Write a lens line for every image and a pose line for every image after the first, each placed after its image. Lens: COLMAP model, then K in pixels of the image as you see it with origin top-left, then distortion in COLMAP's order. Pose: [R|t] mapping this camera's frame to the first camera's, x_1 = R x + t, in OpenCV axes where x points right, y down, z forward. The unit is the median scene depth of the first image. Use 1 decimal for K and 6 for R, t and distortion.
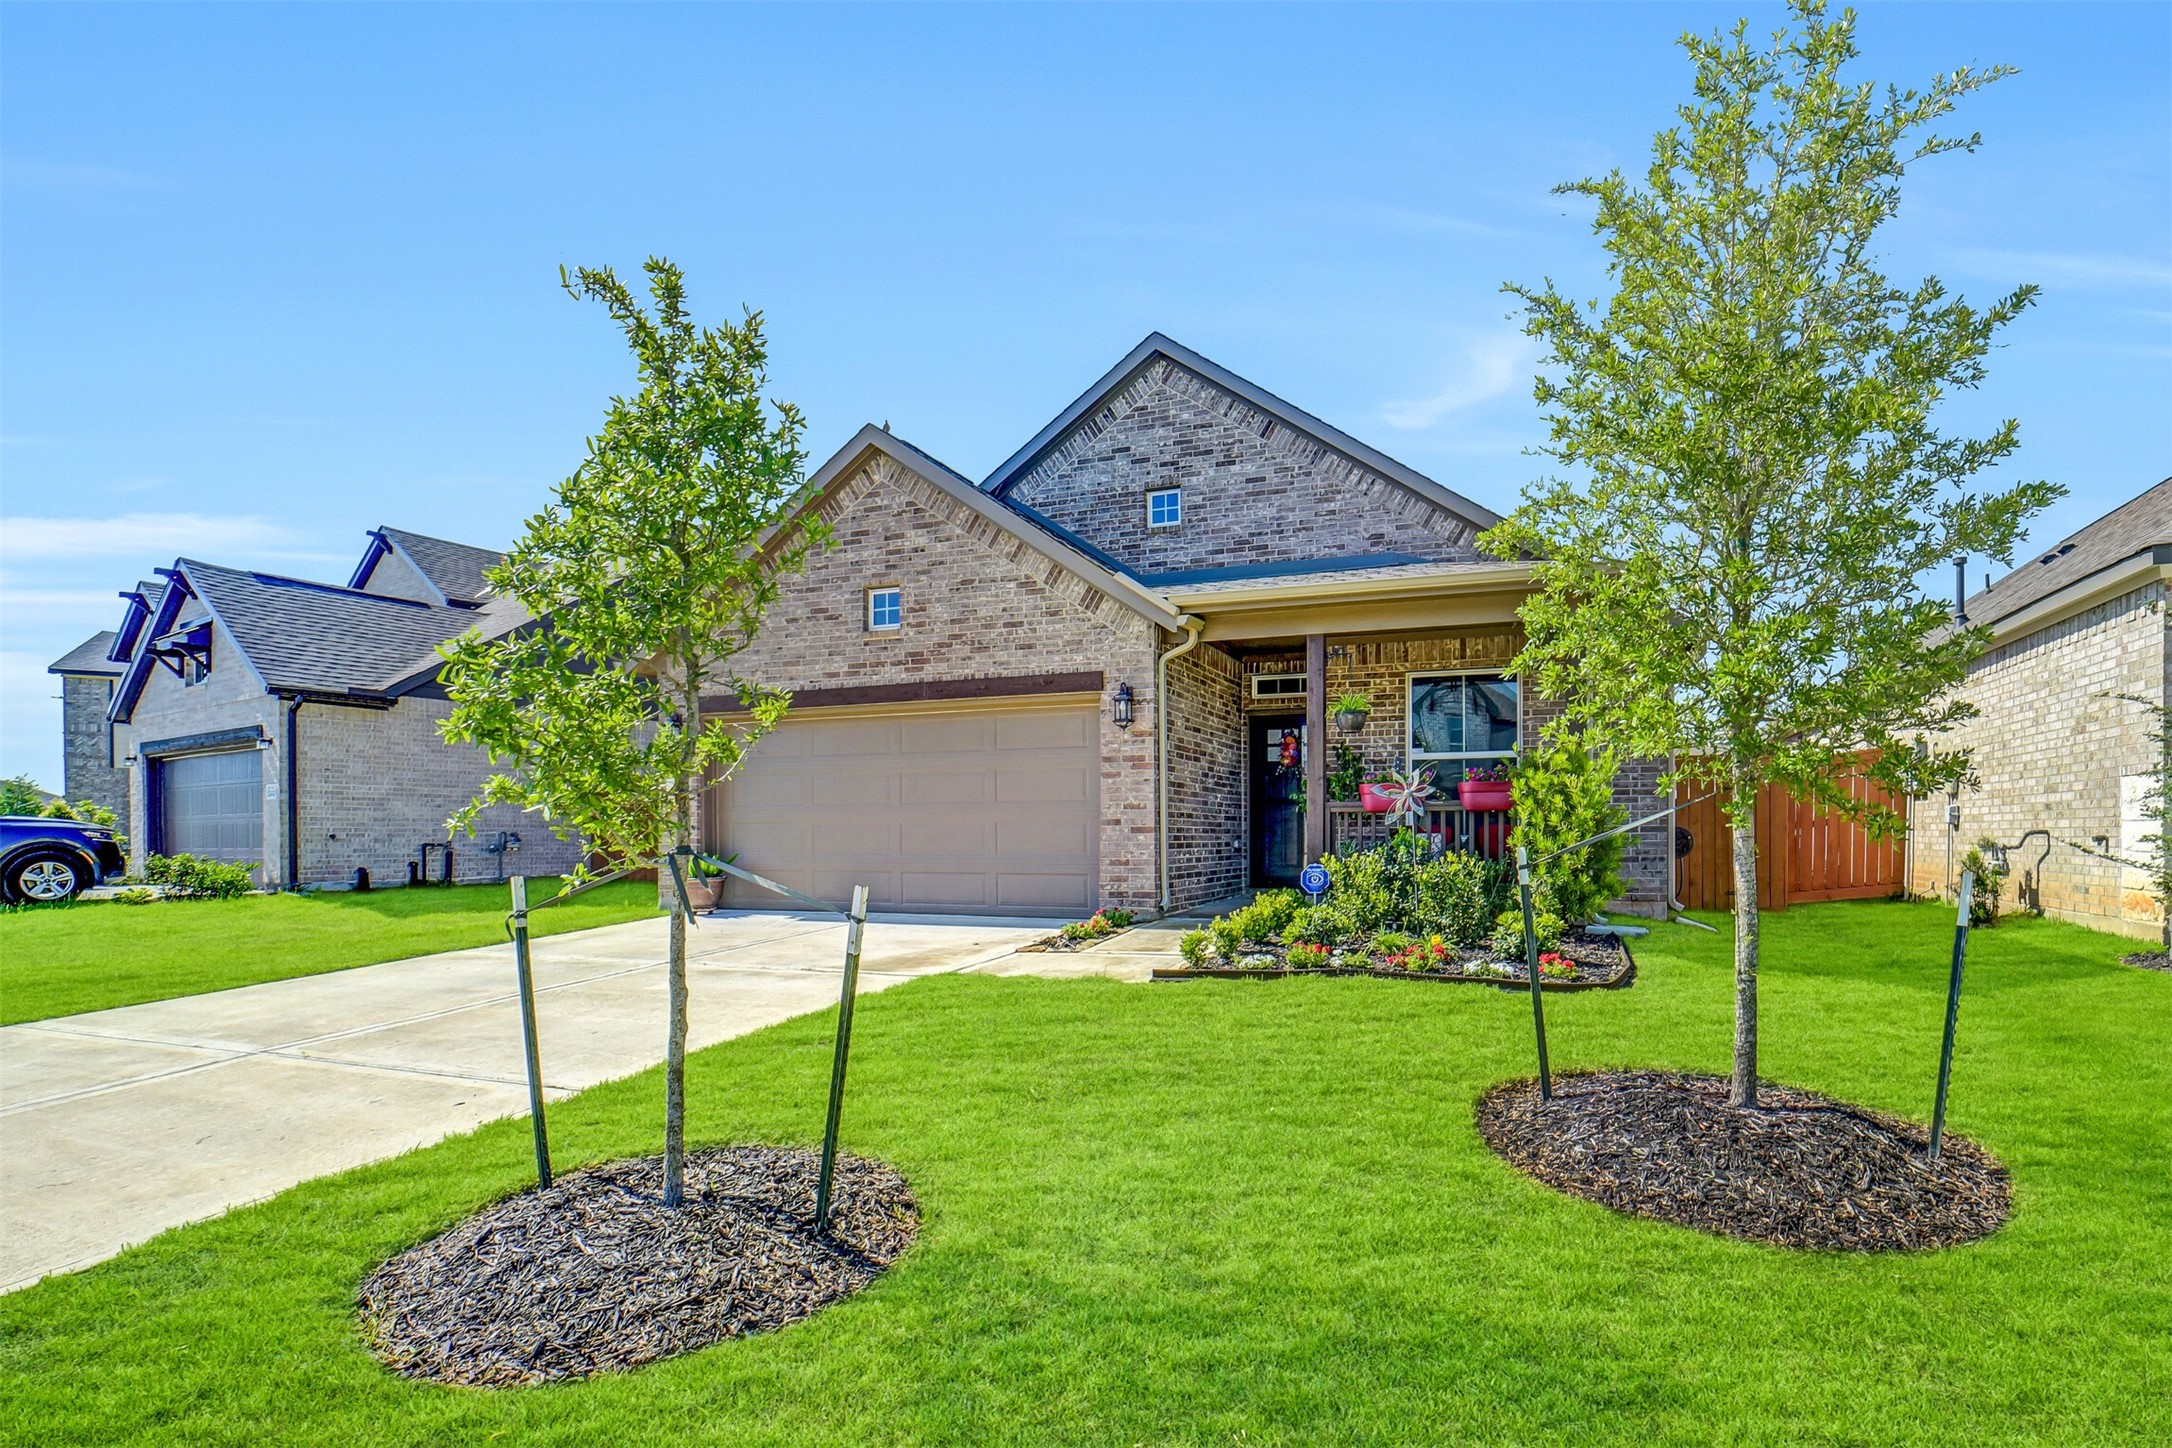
lens RADIAL K [[848.4, 0, 1090.6], [0, 848.4, 745.5], [0, 0, 1]] dist [-0.034178, 0.007353]
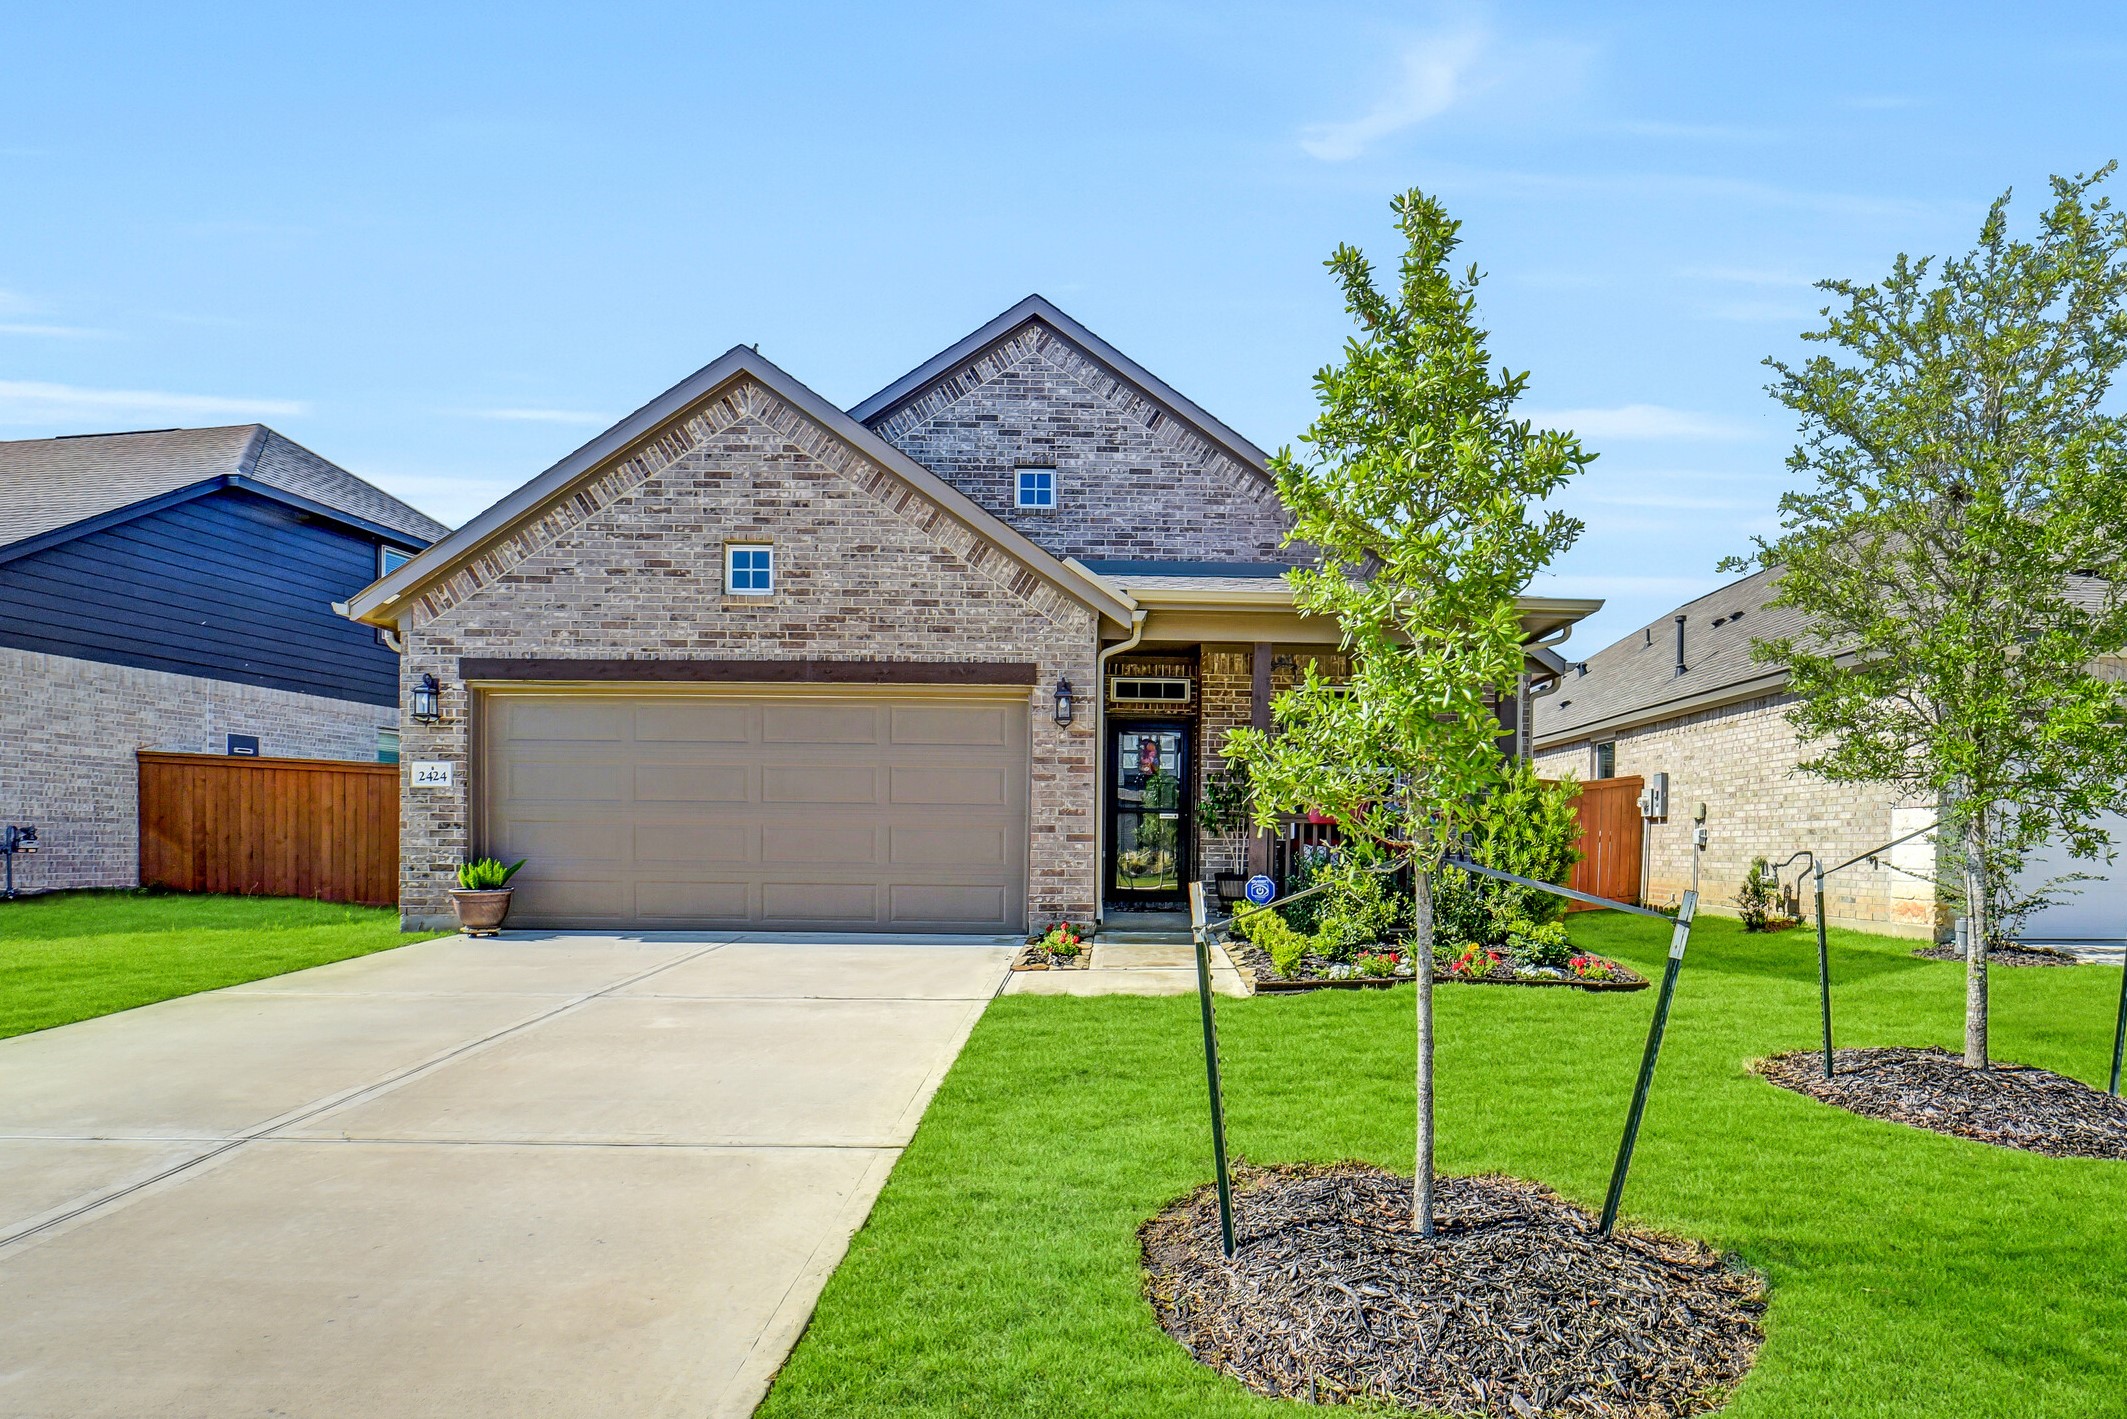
lens RADIAL K [[929.0, 0, 1070.5], [0, 929.0, 762.8], [0, 0, 1]] dist [-0.027372, 0.000790]
pose [[0.954476, 0.040133, 0.295576, -0.204542], [-0.045182, 0.998926, 0.010268, 0.006022], [-0.294846, -0.023155, 0.955264, 0.026802]]
